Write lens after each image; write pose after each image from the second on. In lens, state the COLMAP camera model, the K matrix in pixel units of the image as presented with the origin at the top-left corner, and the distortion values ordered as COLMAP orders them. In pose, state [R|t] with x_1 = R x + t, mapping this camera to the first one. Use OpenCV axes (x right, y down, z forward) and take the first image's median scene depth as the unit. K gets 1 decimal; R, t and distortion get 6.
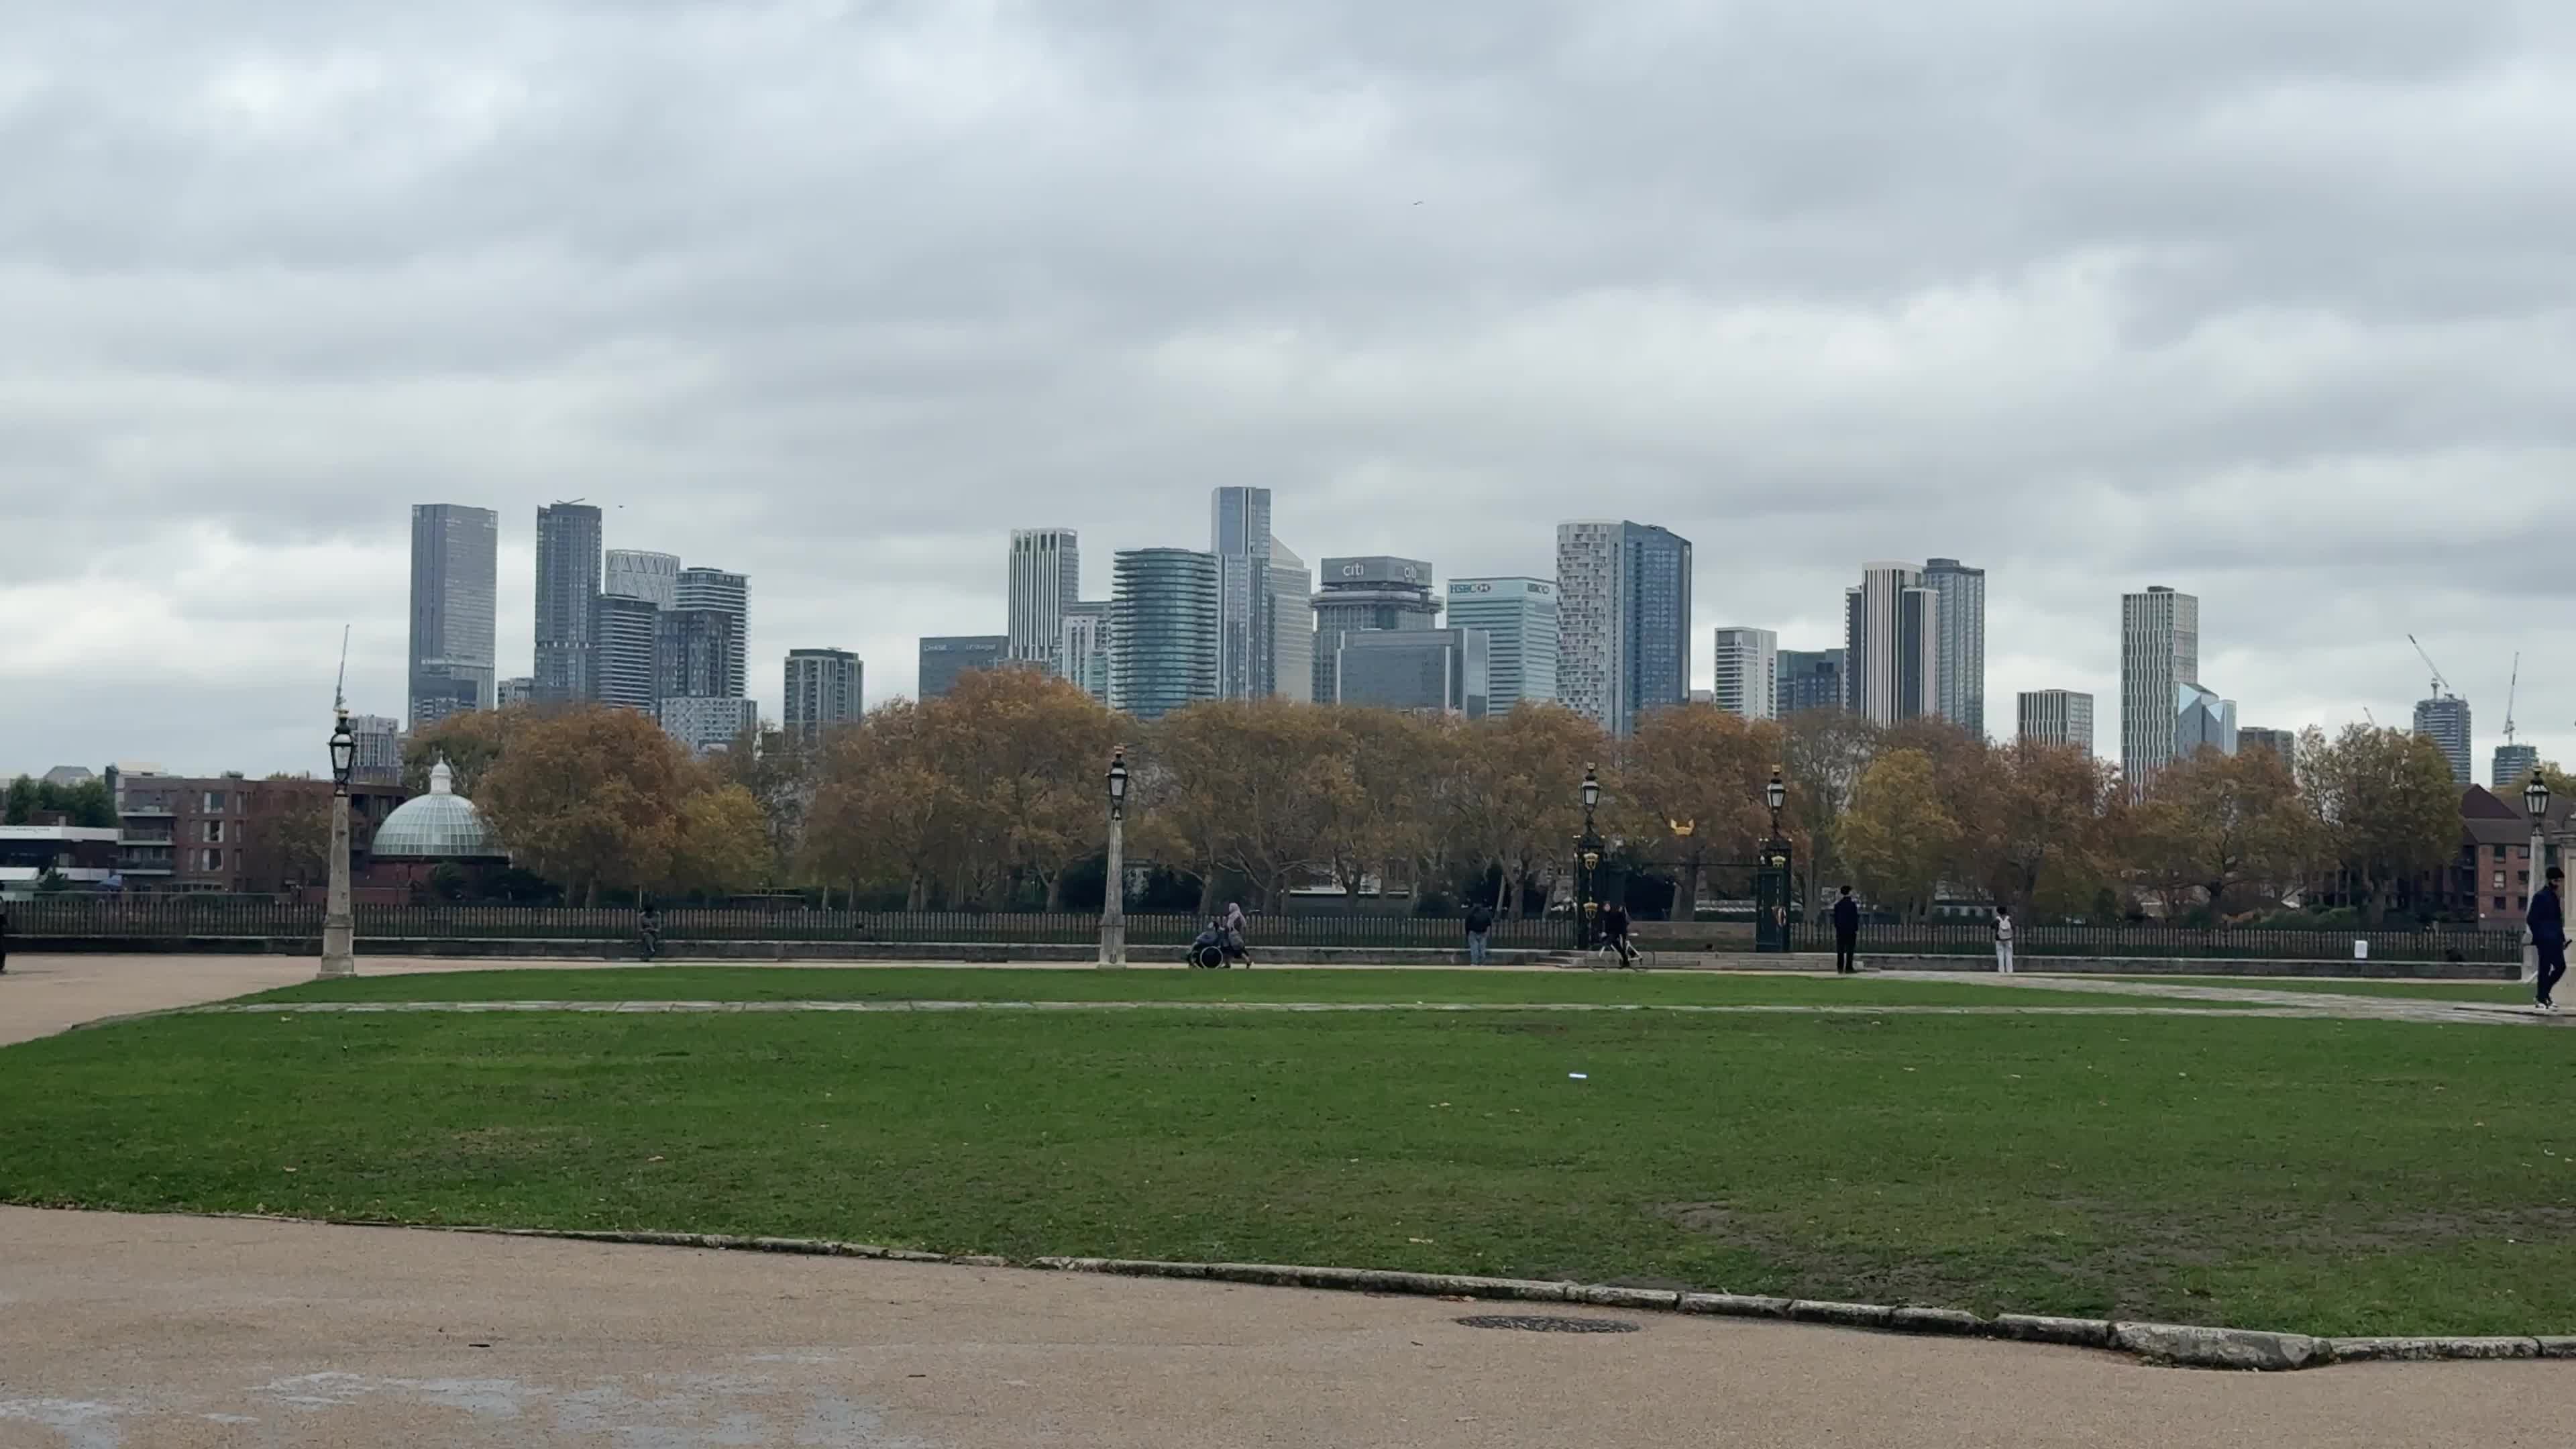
lens RADIAL K [[4282.1, 0, 1292.1], [0, 4282.1, 717.7], [0, 0, 1]] dist [0.127677, 0.000000]
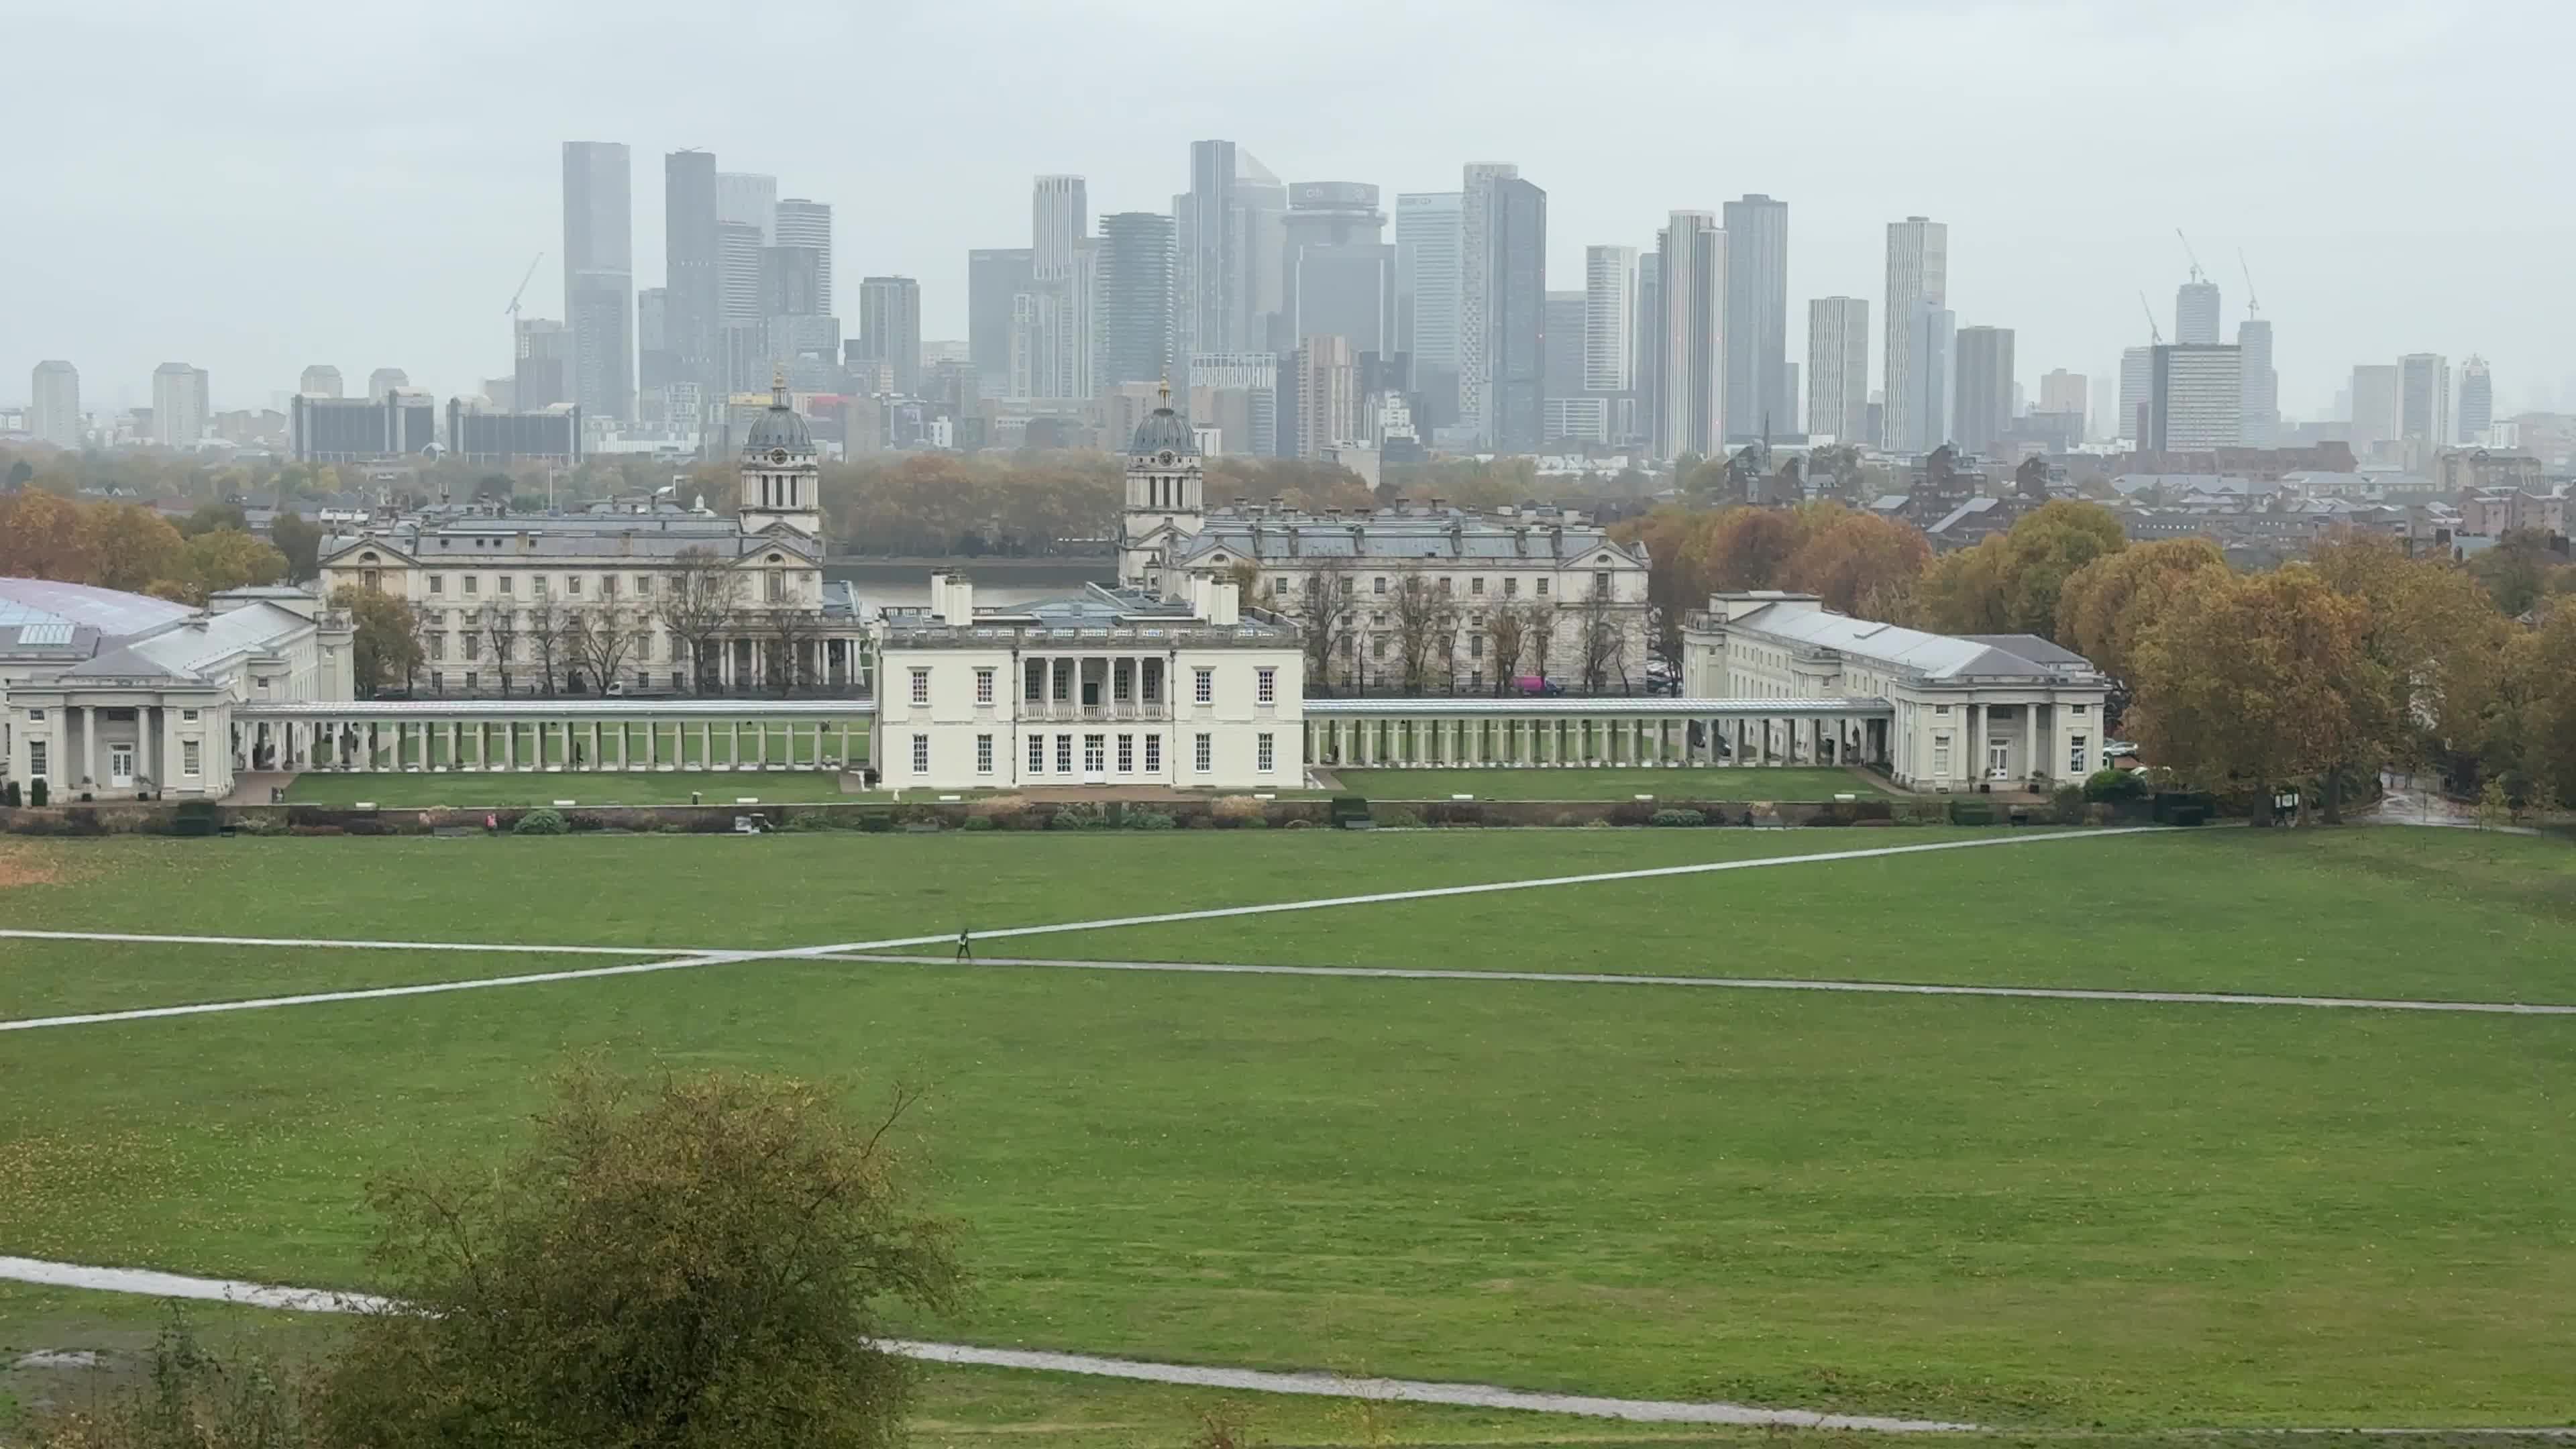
lens RADIAL K [[4129.6, 0, 1292.6], [0, 4129.6, 718.6], [0, 0, 1]] dist [0.152124, 0.000000]
pose [[0.999805, -0.005721, -0.018919, 0.032495], [0.007870, 0.993272, 0.115538, -0.023517], [0.018131, -0.115664, 0.993123, -0.237489]]
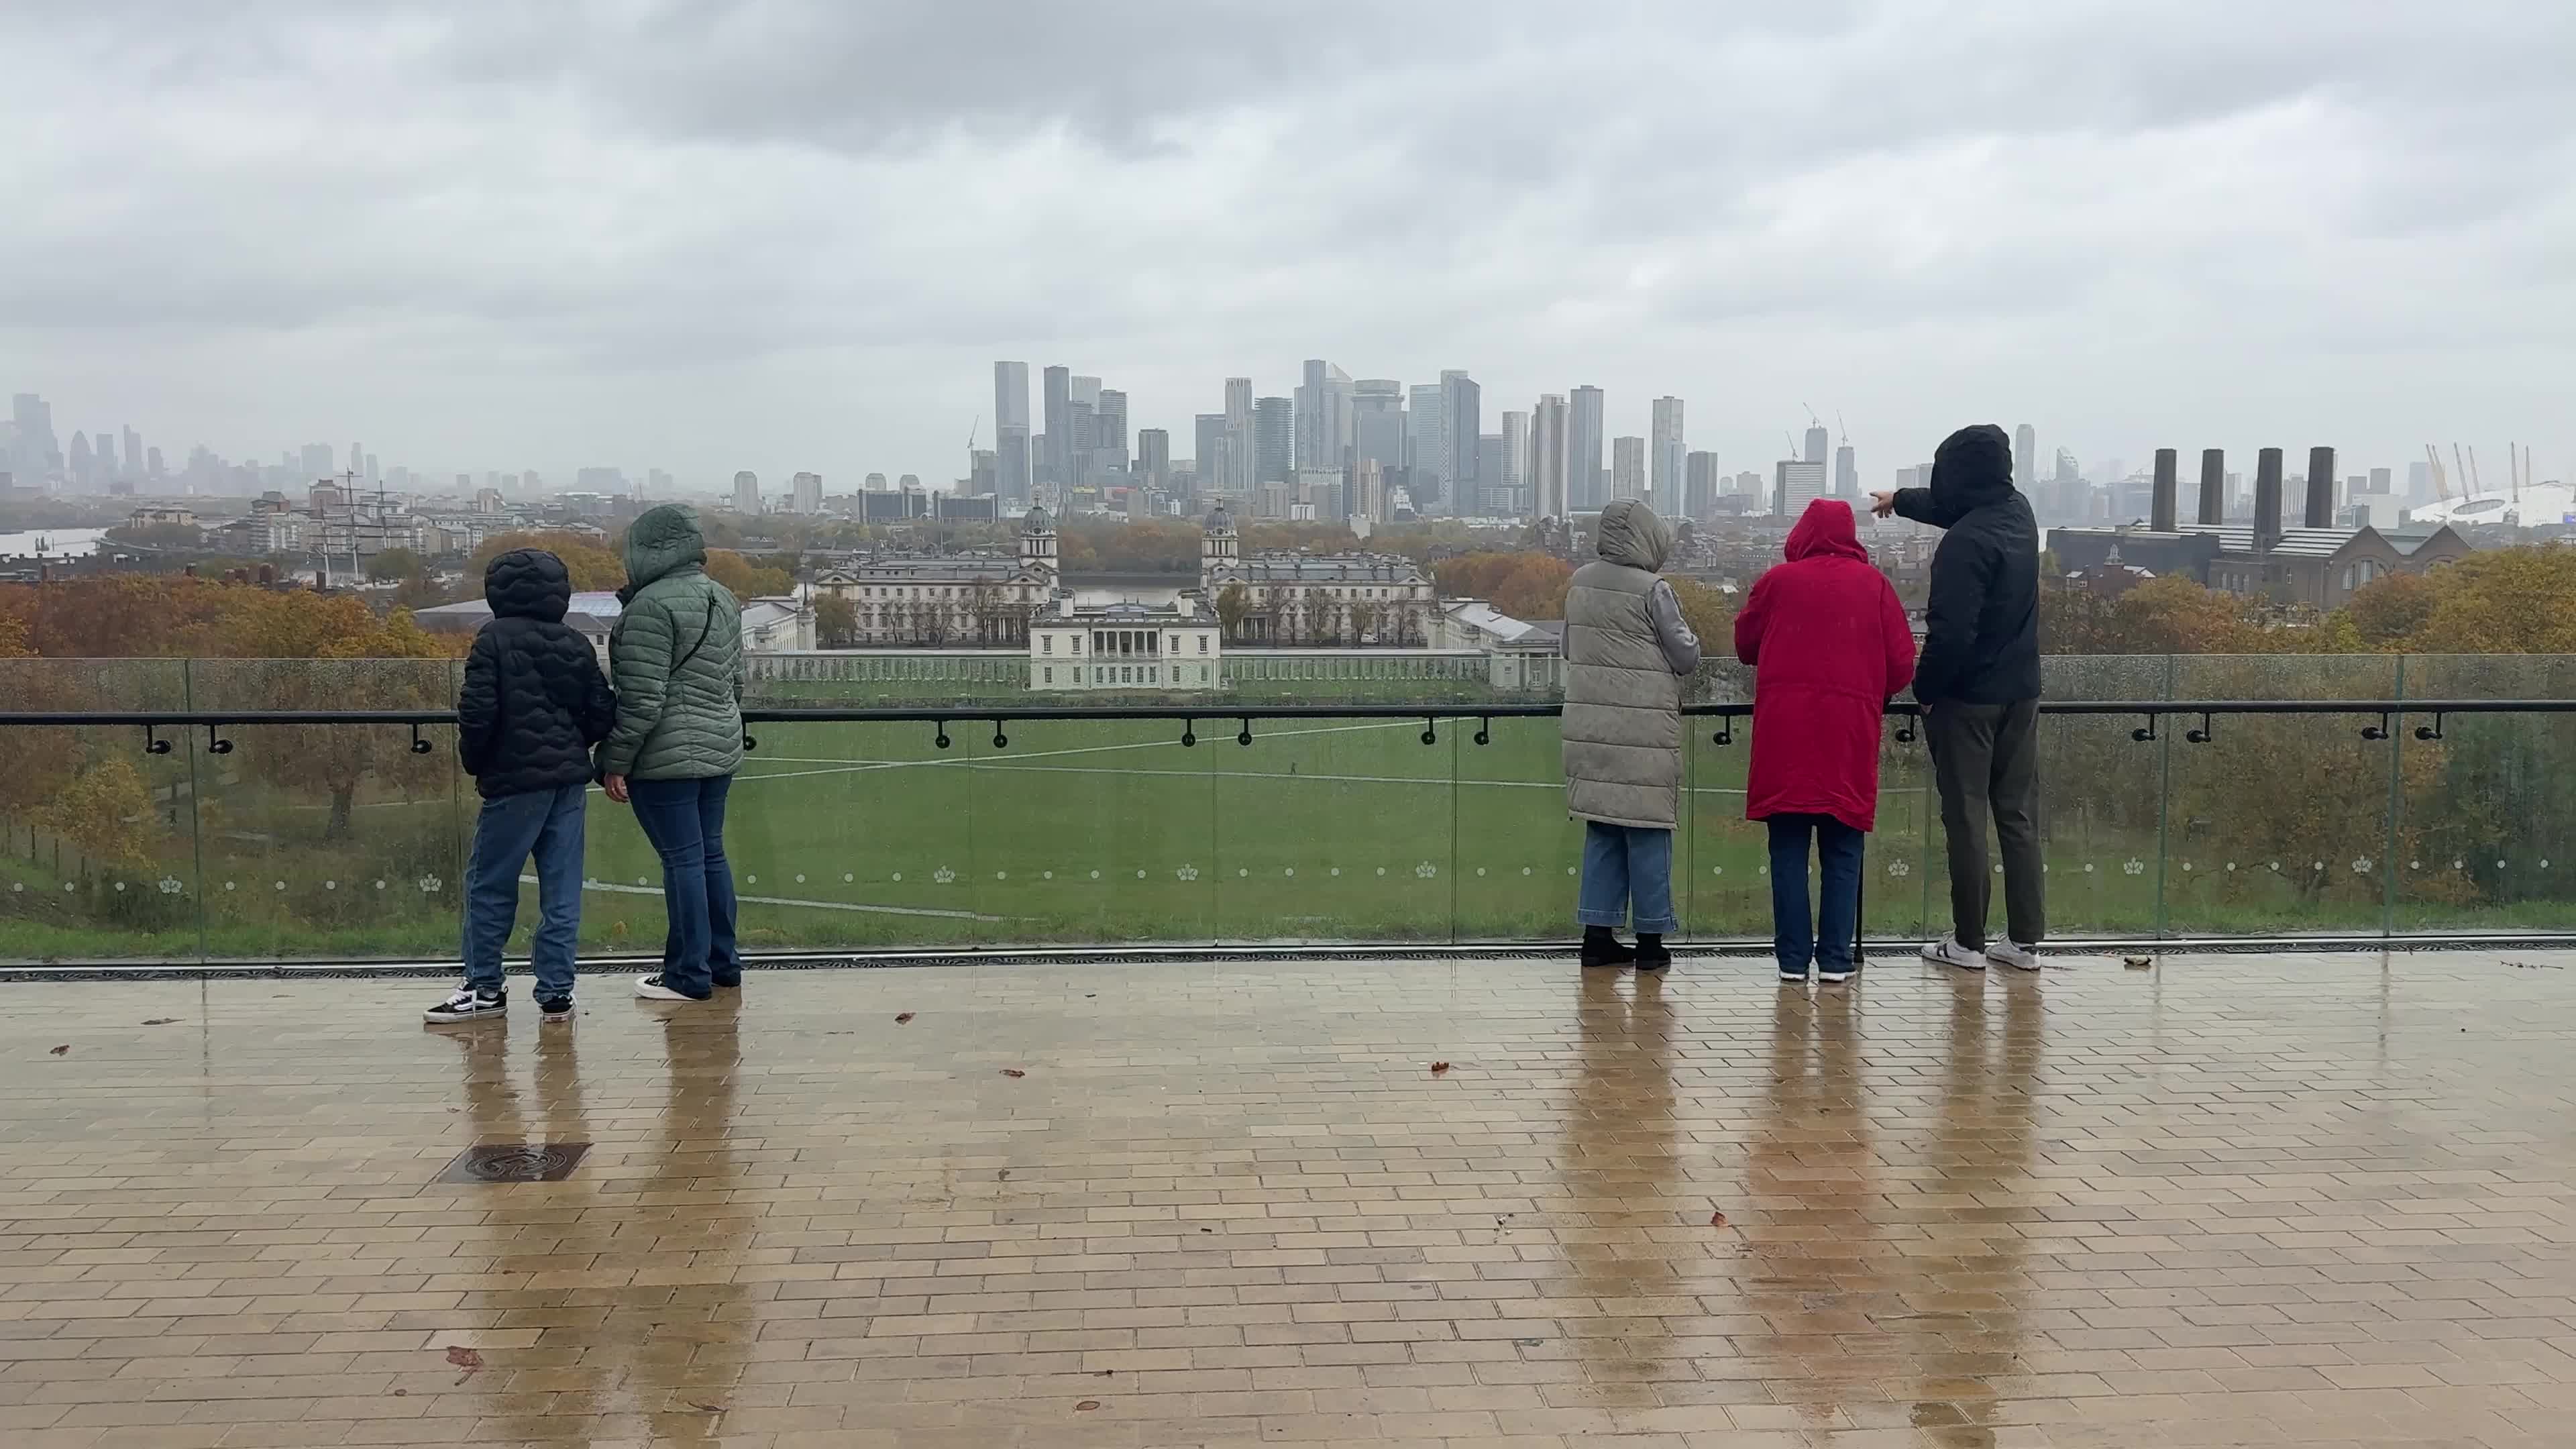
lens RADIAL K [[2076.0, 0, 1284.5], [0, 2076.0, 705.3], [0, 0, 1]] dist [0.160600, 0.000059]
pose [[0.998097, -0.002332, -0.061614, 0.043854], [0.011142, 0.989656, 0.143028, -0.026044], [0.060643, -0.143442, 0.987799, -0.252215]]
